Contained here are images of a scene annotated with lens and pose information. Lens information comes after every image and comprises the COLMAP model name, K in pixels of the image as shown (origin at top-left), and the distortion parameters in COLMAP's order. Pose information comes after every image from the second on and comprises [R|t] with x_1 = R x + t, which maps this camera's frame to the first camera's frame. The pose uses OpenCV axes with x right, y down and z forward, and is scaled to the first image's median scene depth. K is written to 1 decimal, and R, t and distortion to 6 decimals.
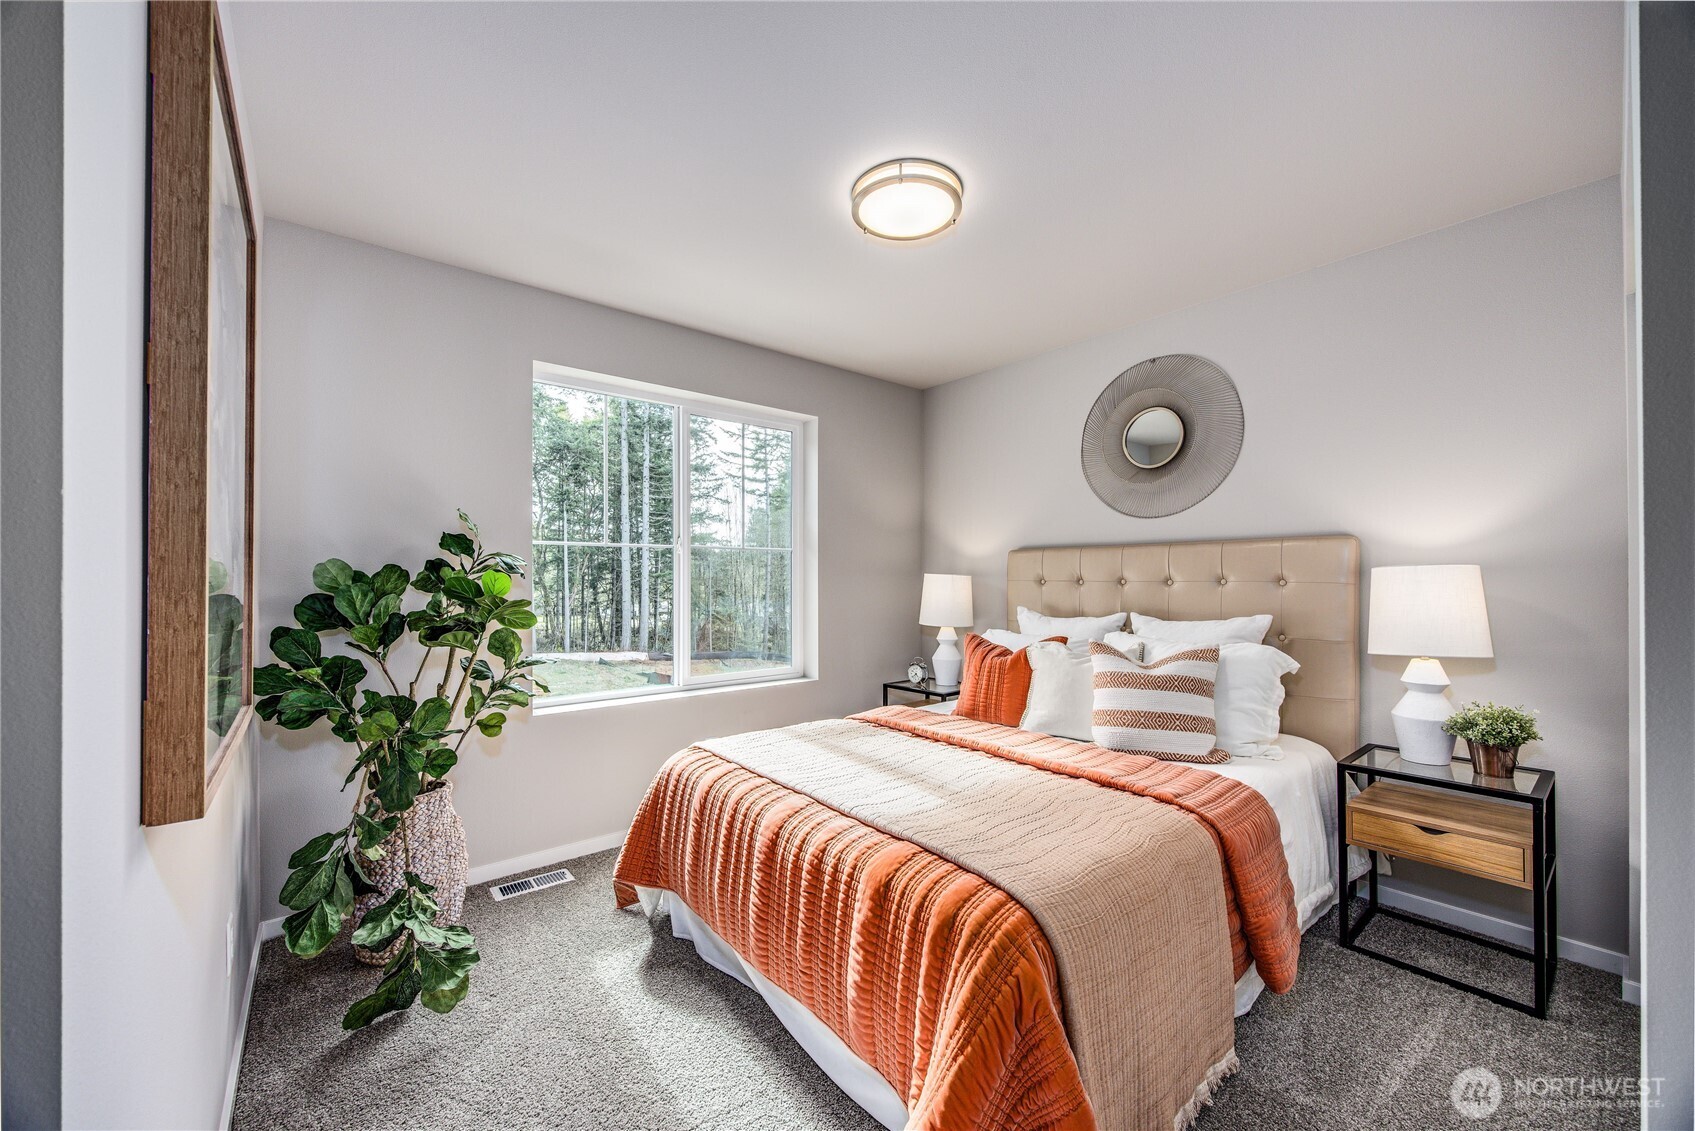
lens RADIAL K [[660.3, 0, 848.1], [0, 660.3, 569.9], [0, 0, 1]] dist [-0.004633, -0.000231]
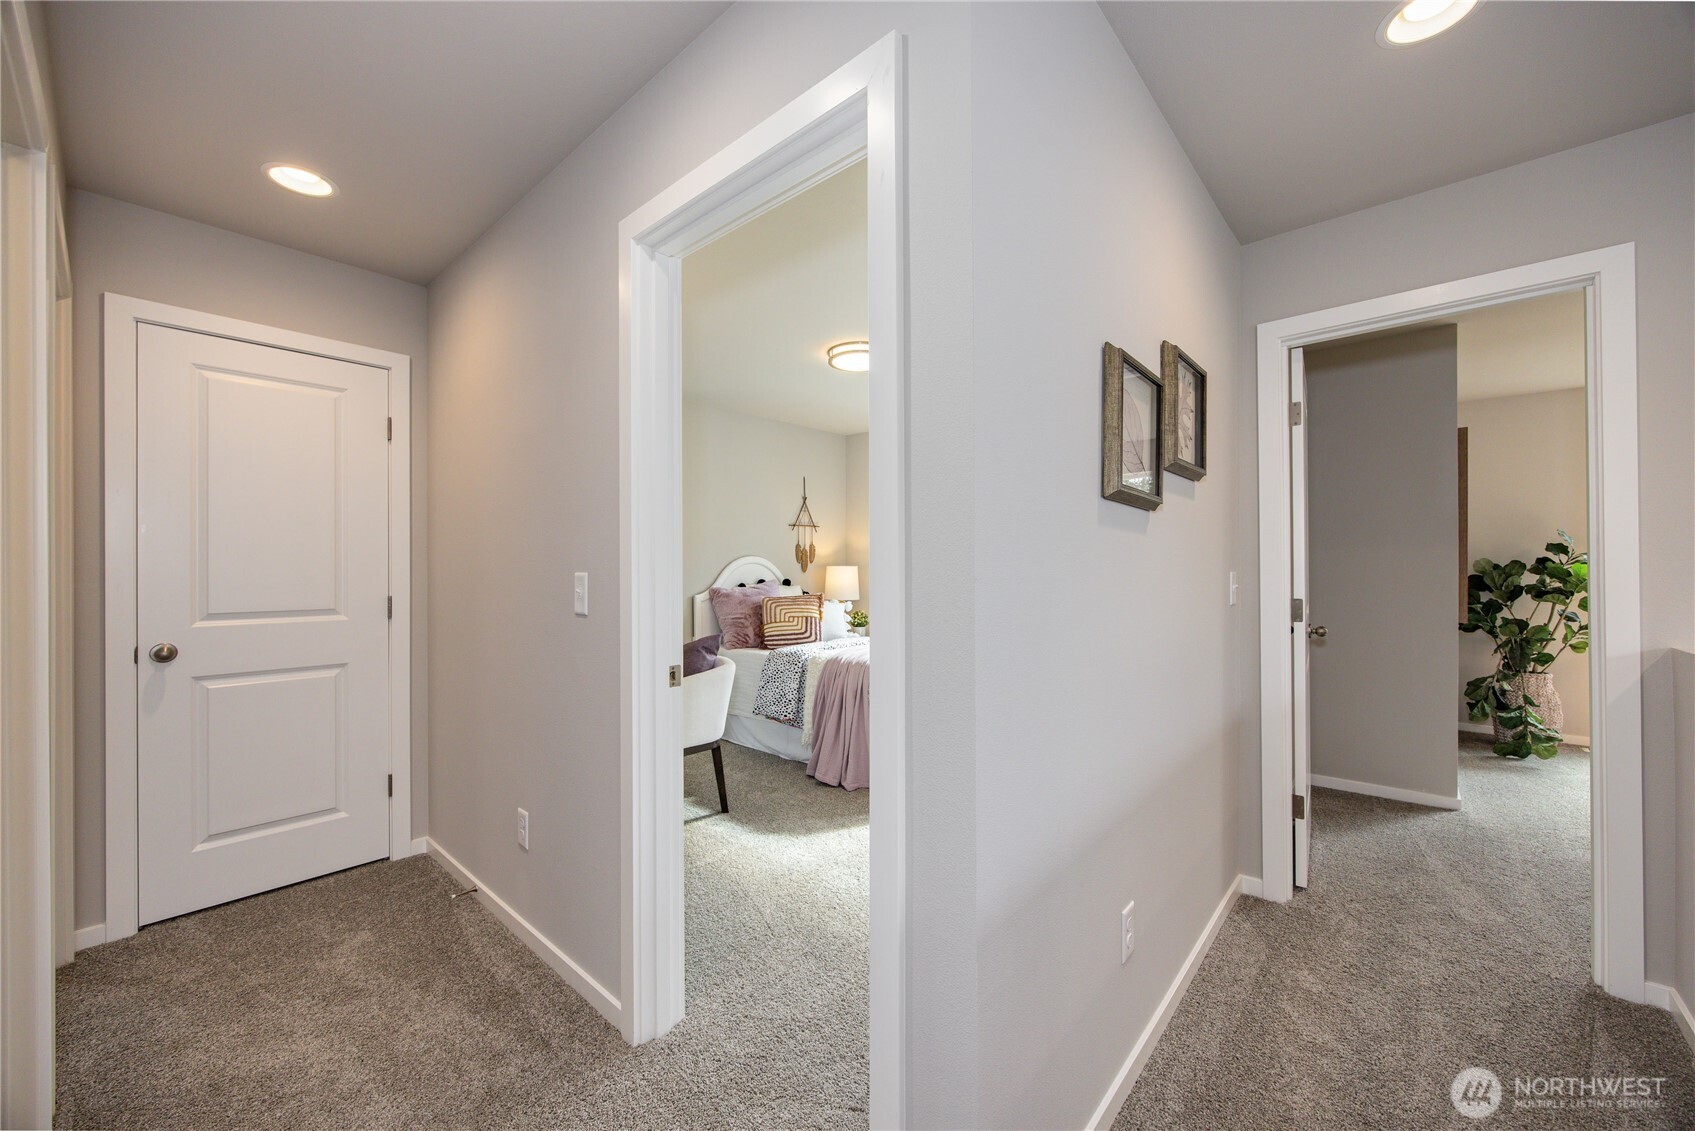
lens RADIAL K [[660.3, 0, 848.1], [0, 660.3, 569.9], [0, 0, 1]] dist [-0.004633, -0.000231]
pose [[0.174028, 0.003943, -0.984733, 0.932855], [0.010421, 0.999929, 0.005845, -0.012699], [0.984686, -0.011279, 0.173975, -1.362764]]
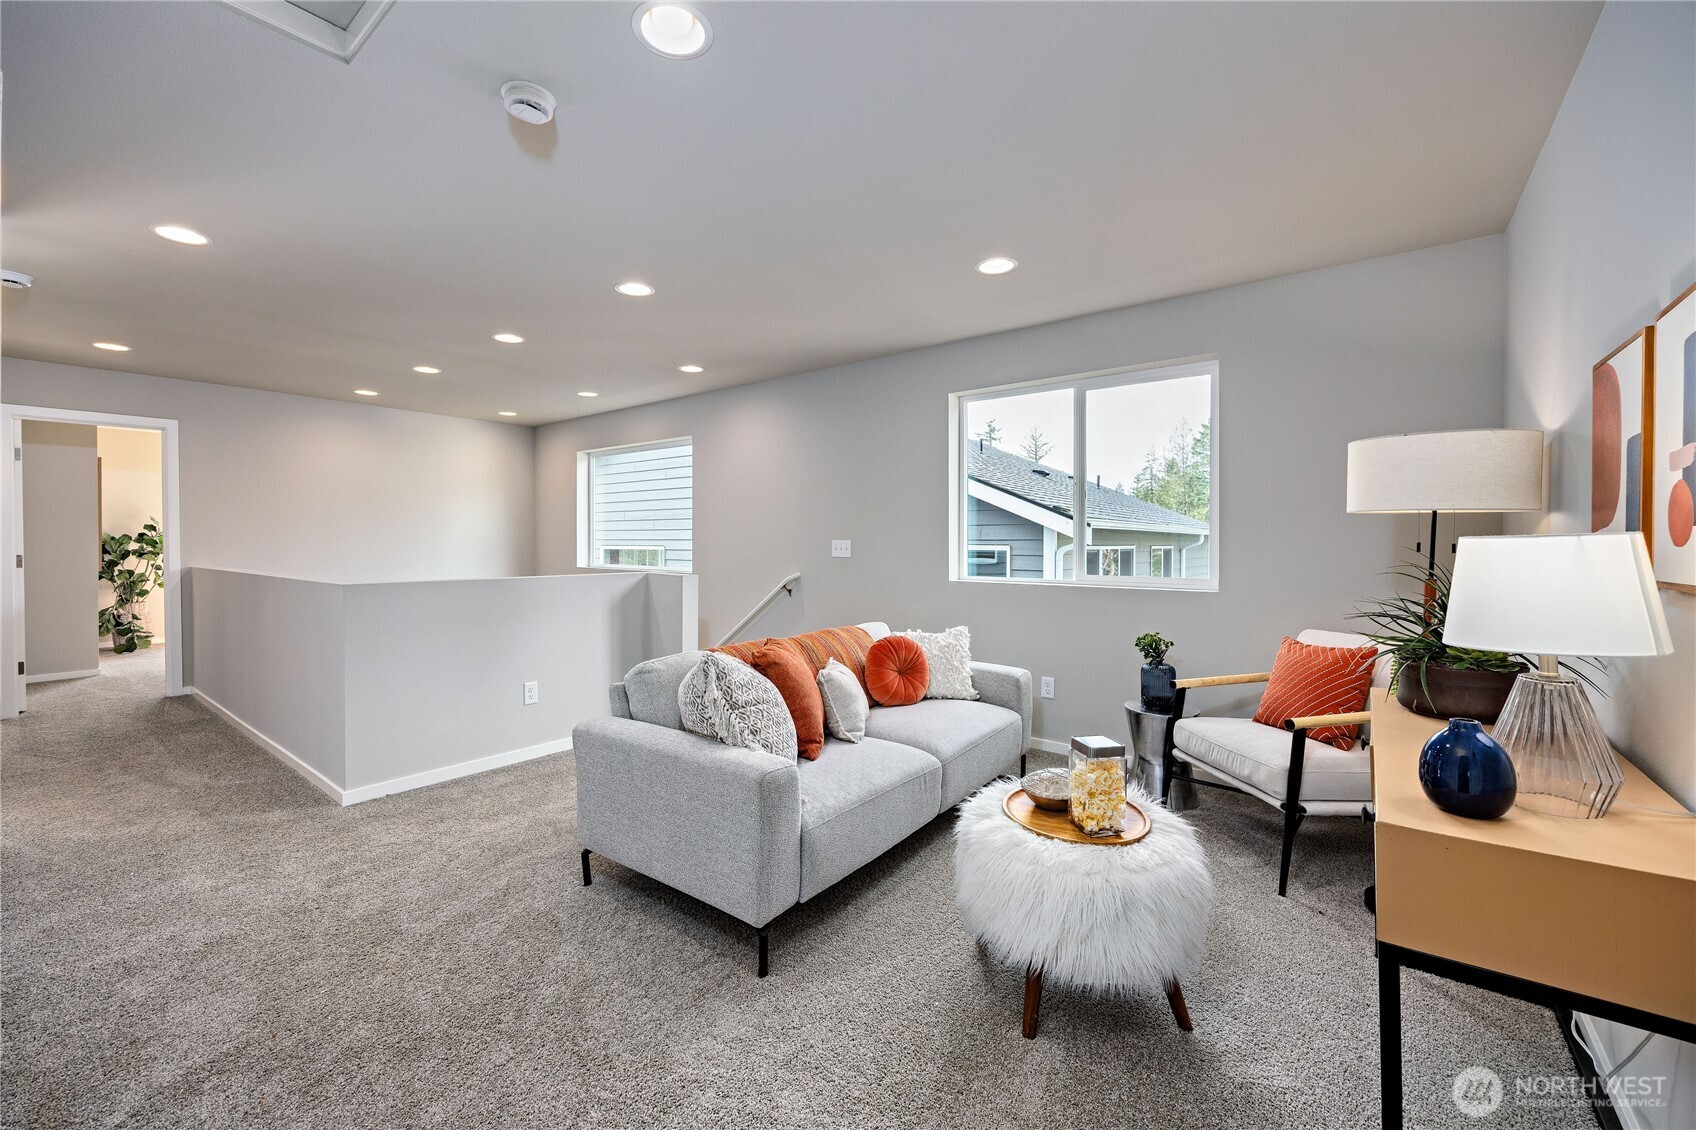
lens RADIAL K [[675.5, 0, 798.4], [0, 675.5, 537.9], [0, 0, 1]] dist [-0.001307, -0.000073]
pose [[0.980789, -0.001038, 0.195067, 1.915878], [-0.000612, 0.999965, 0.008399, -0.022209], [-0.195068, -0.008357, 0.980754, -2.915756]]
